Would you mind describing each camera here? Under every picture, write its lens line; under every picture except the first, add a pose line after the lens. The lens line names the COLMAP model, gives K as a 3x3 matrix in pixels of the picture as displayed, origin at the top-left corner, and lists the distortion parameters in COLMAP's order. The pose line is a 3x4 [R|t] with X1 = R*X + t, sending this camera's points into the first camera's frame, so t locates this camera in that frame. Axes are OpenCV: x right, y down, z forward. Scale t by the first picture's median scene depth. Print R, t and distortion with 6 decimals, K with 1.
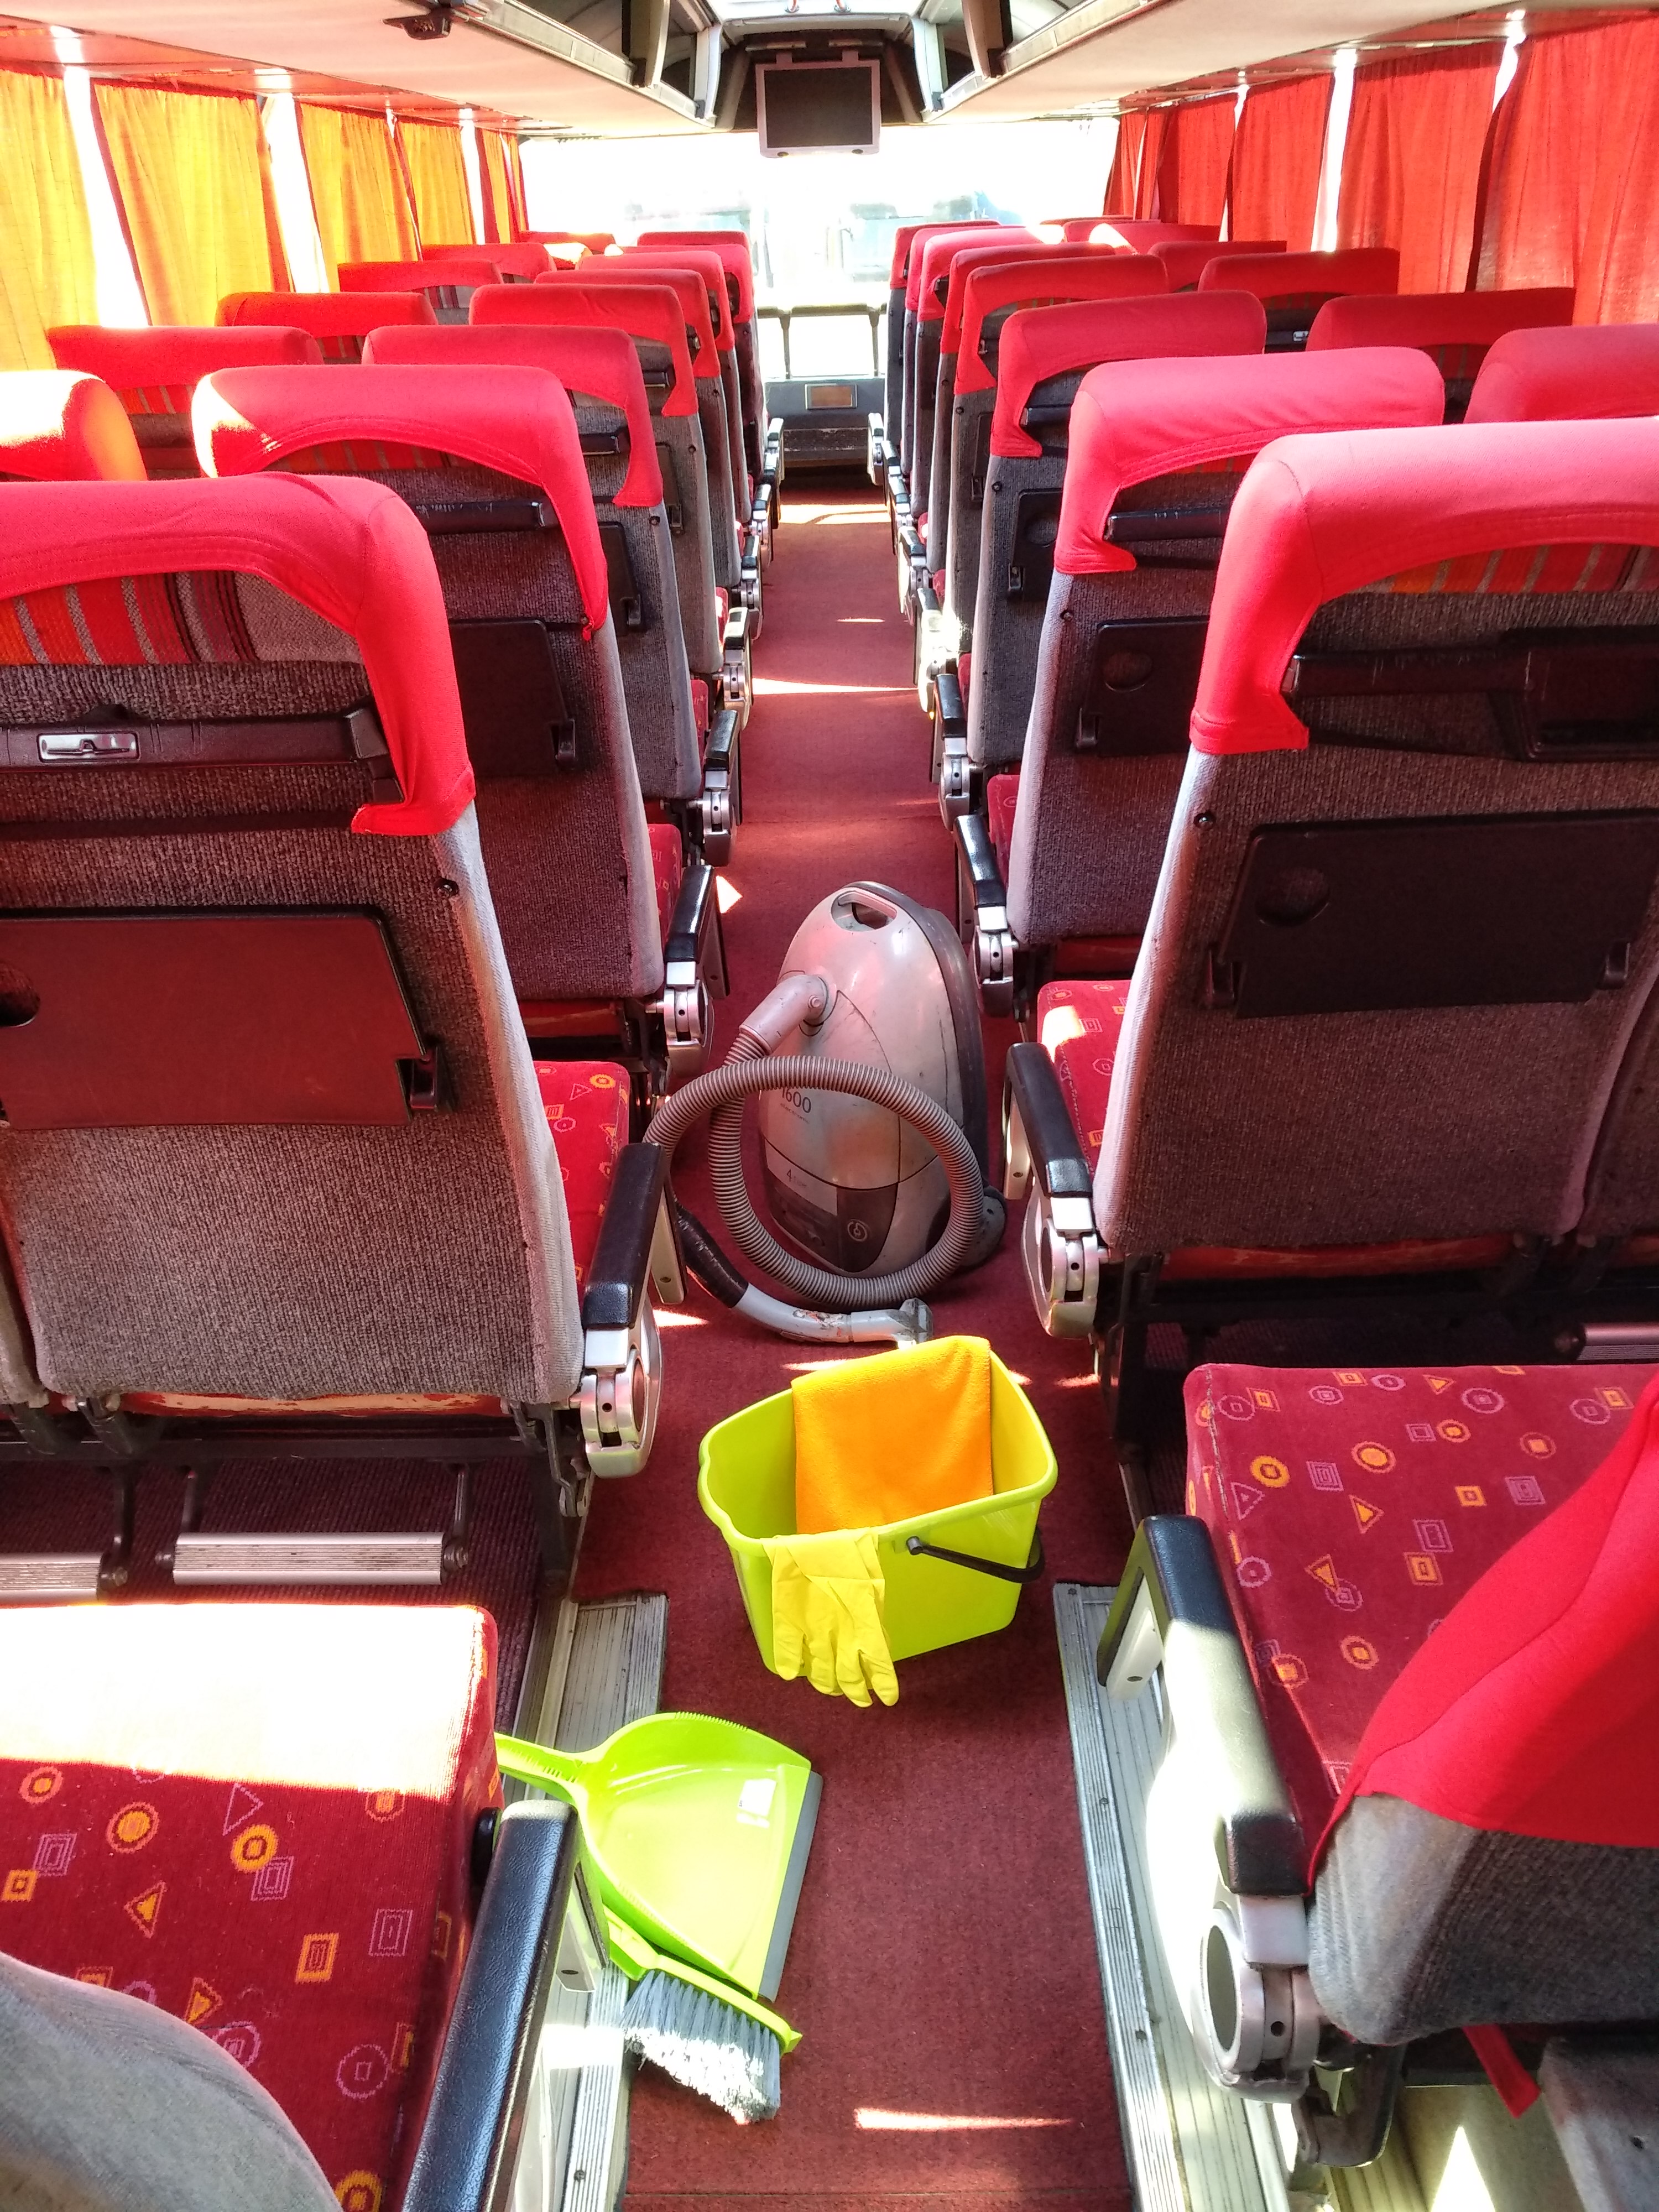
lens RADIAL K [[1655.5, 0, 829.5], [0, 1655.5, 1106.0], [0, 0, 1]] dist [0.082536, -0.174840]
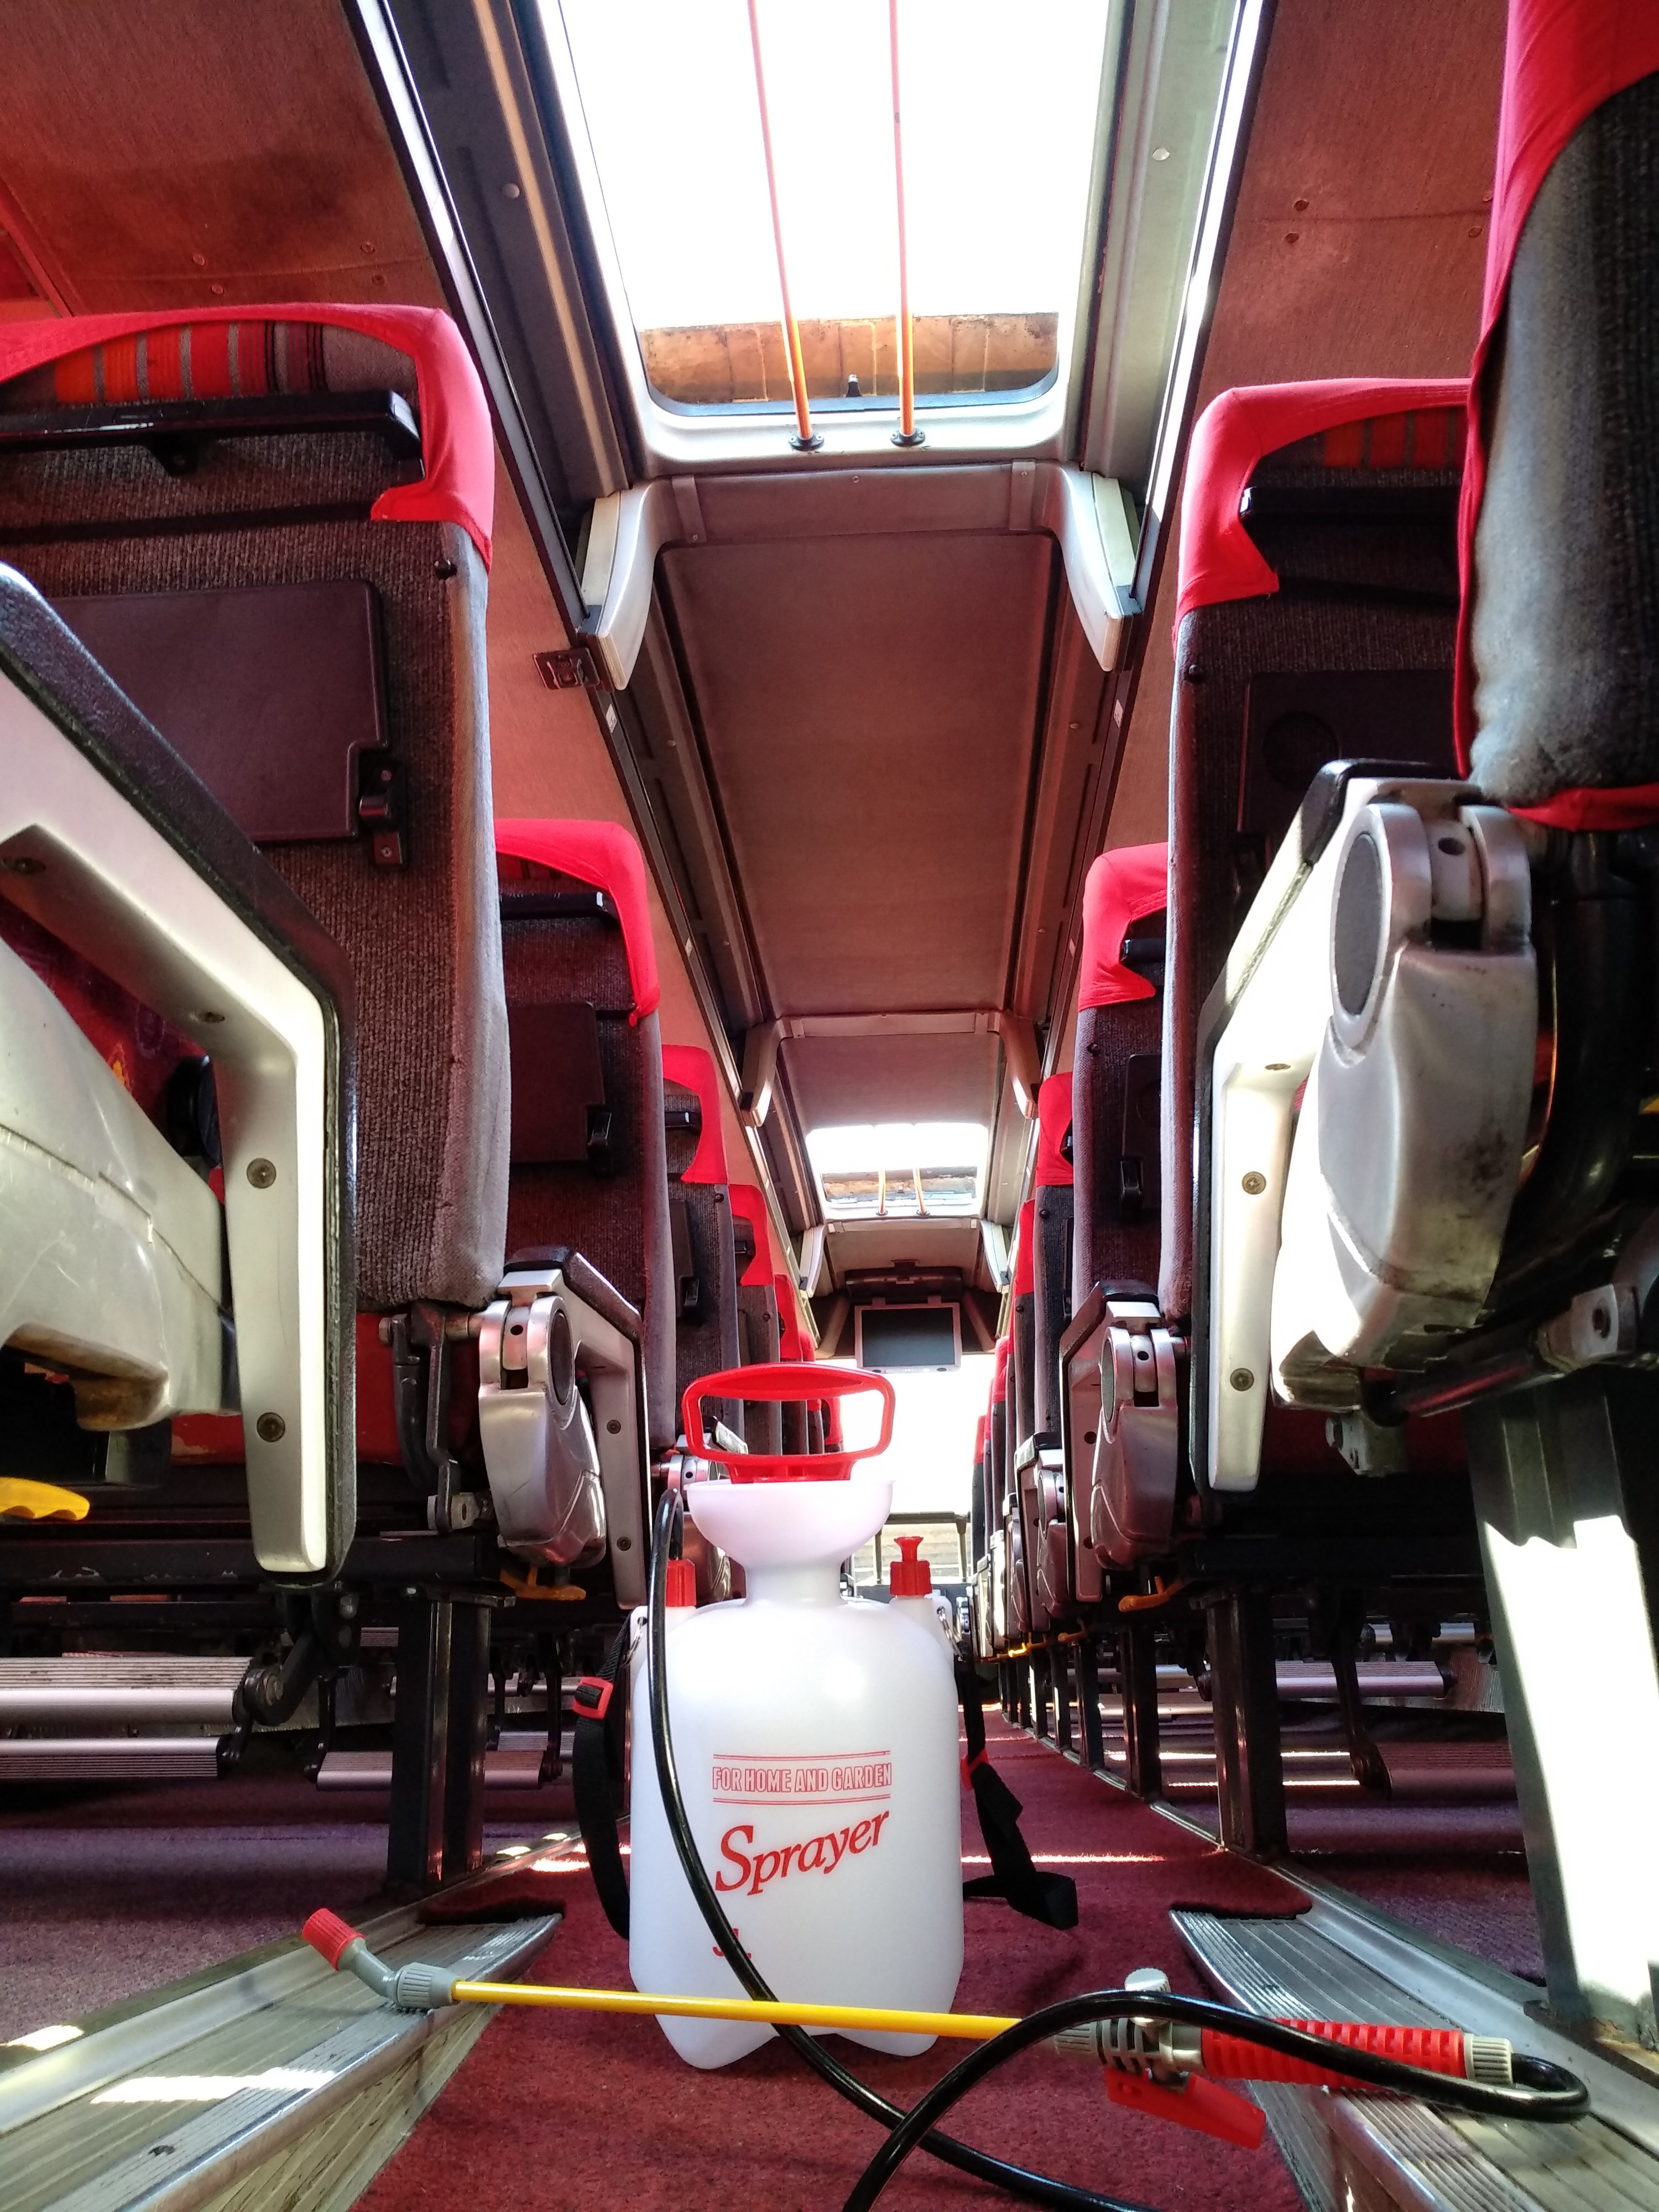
lens RADIAL K [[1648.2, 0, 837.3], [0, 1648.2, 1066.5], [0, 0, 1]] dist [0.007541, 0.026021]
pose [[0.998496, -0.003853, -0.054689, 0.052160], [-0.036473, 0.698079, -0.715091, 0.618730], [0.040932, 0.716010, 0.696888, 0.392593]]
